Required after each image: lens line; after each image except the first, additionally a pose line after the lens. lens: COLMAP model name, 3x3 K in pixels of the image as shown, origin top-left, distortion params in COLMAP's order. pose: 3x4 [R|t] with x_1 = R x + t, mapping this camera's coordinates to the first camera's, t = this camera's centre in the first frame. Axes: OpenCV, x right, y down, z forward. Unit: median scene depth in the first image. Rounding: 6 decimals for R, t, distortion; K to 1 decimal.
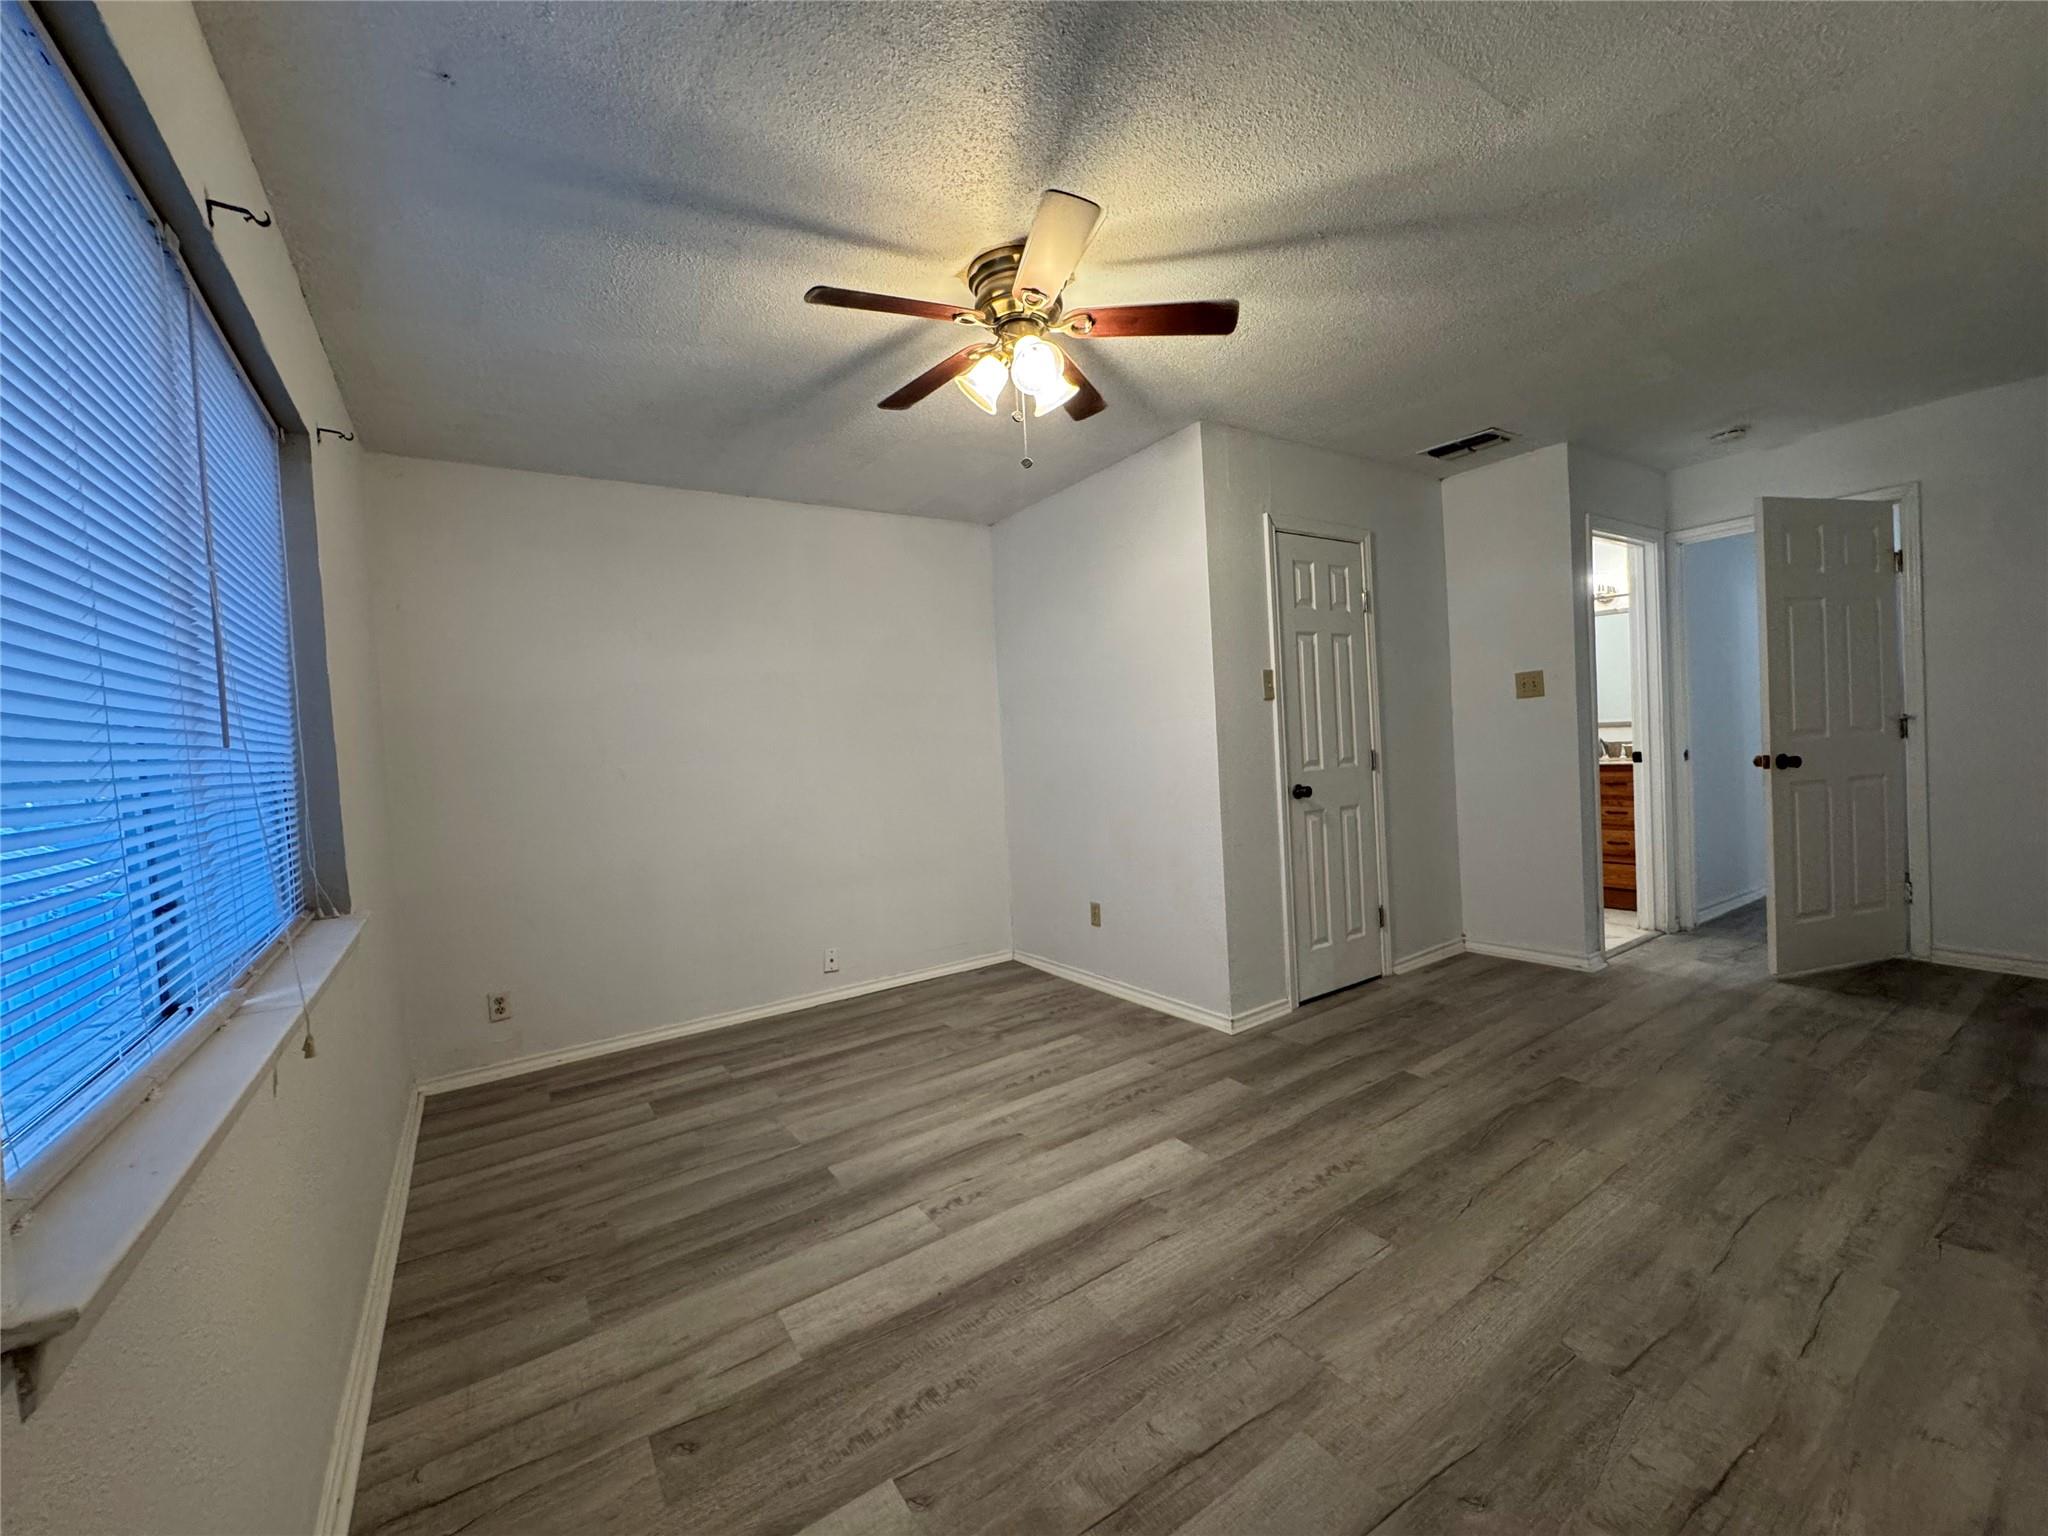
lens RADIAL K [[821.4, 0, 1024.0], [0, 821.4, 771.3], [0, 0, 1]] dist [-0.004236, 0.000583]
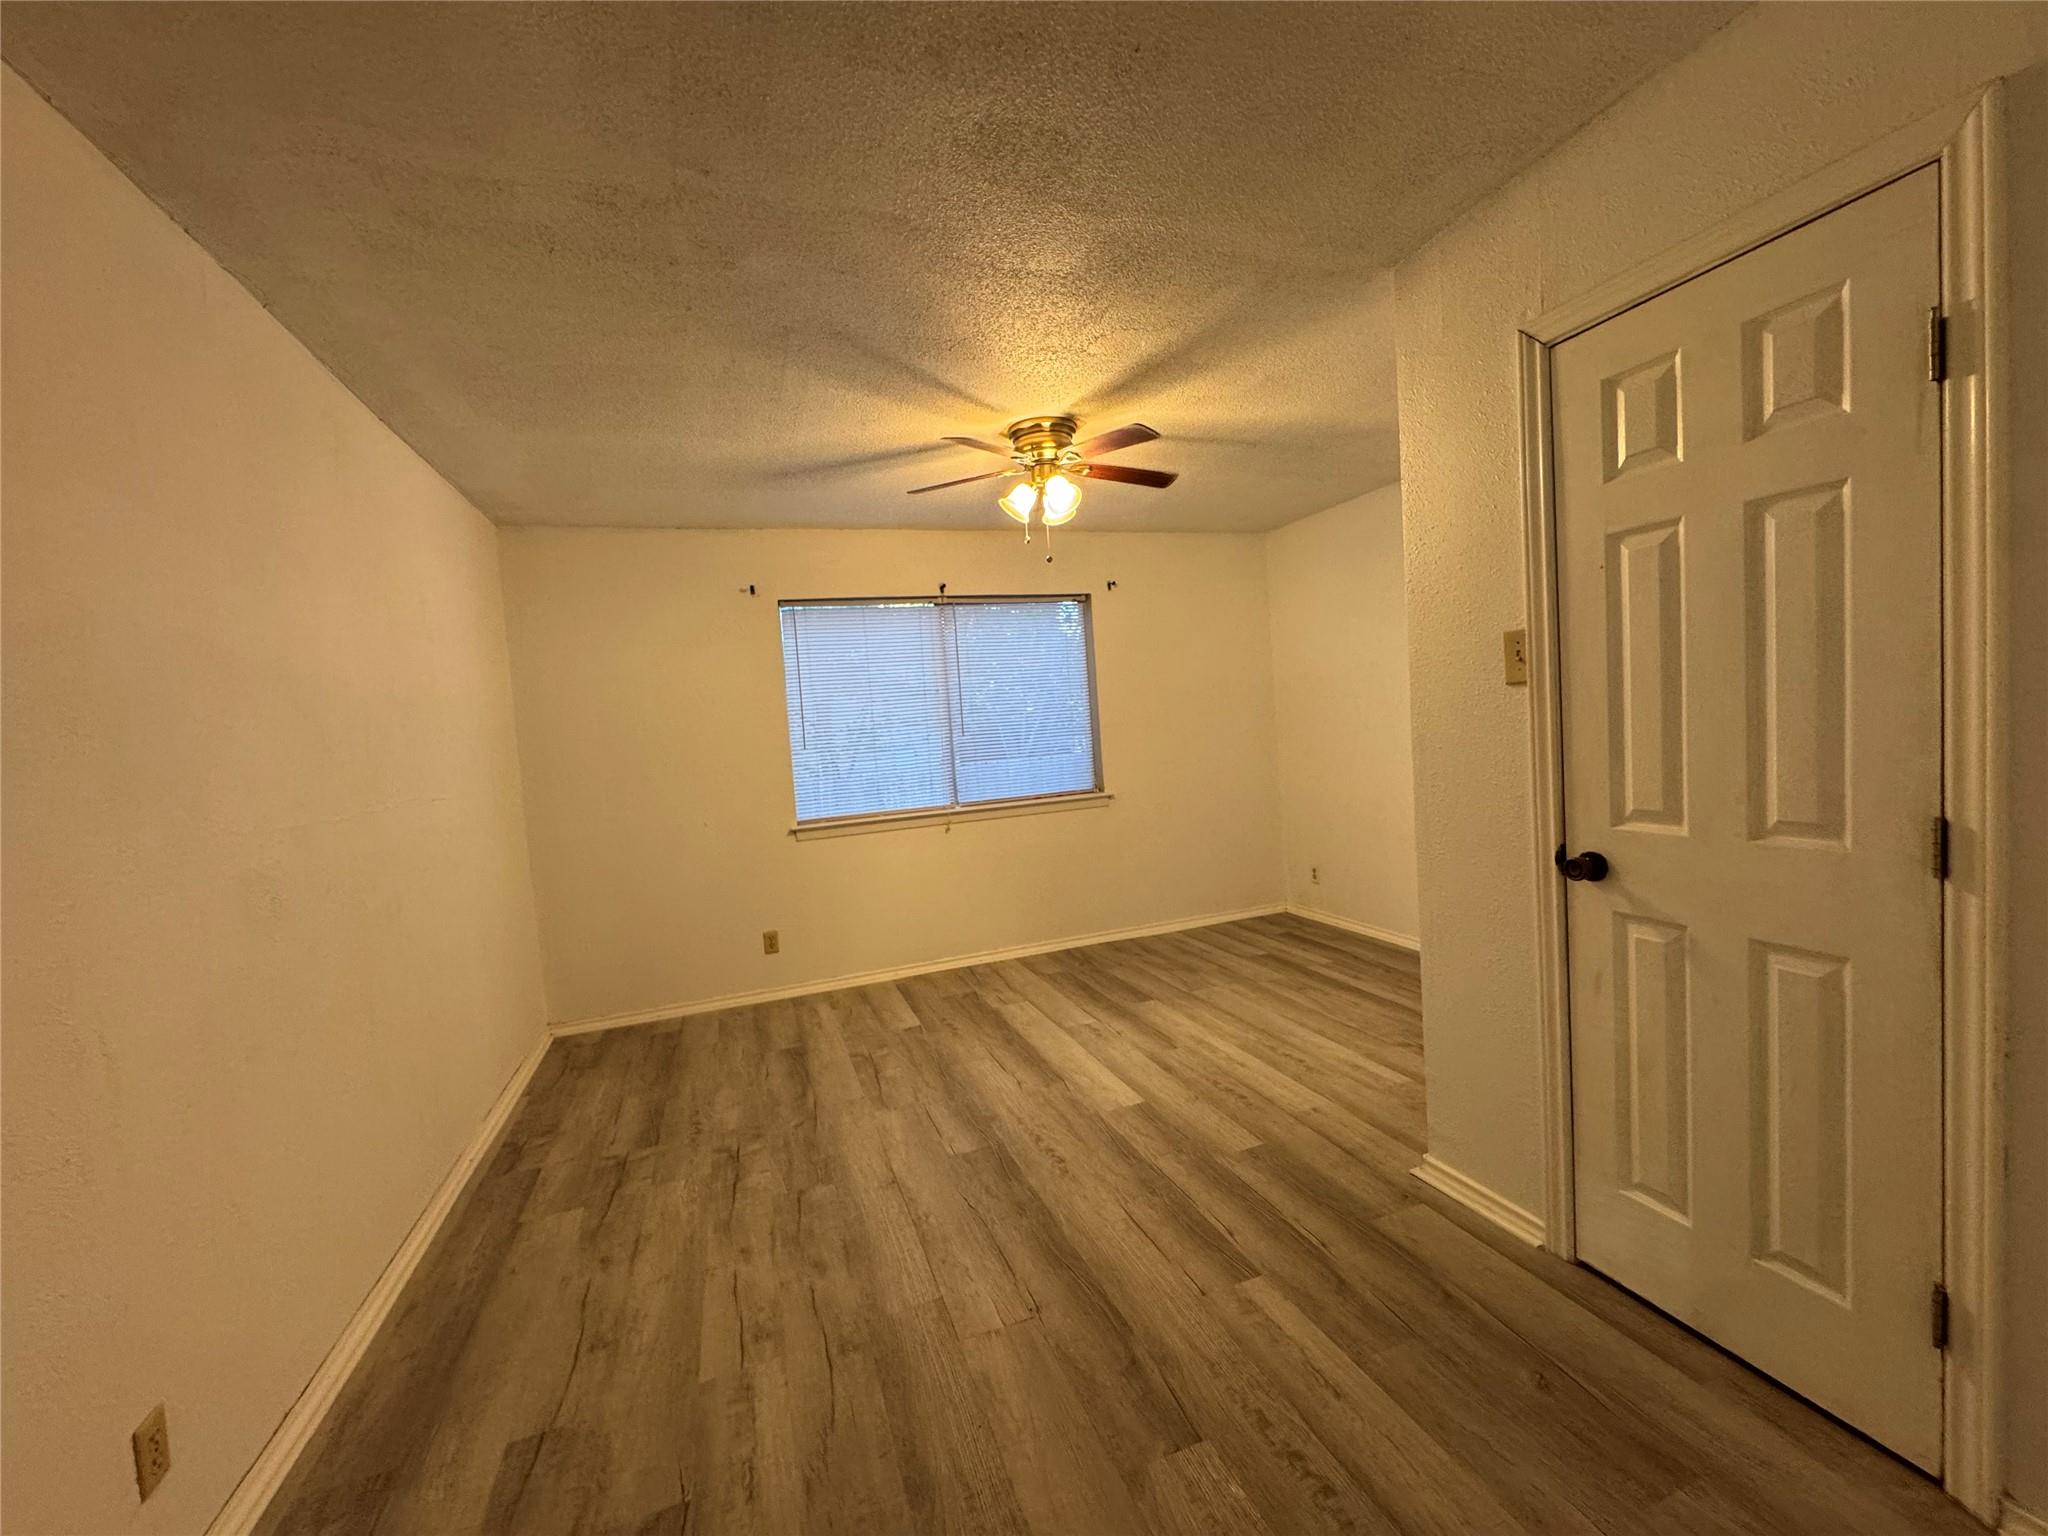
lens RADIAL K [[821.4, 0, 1020.5], [0, 821.4, 771.0], [0, 0, 1]] dist [-0.004236, 0.000583]
pose [[-0.244680, 0.127305, -0.961210, 1.244764], [0.046845, 0.991738, 0.119423, -0.150871], [0.968472, -0.015808, -0.248622, 1.106122]]
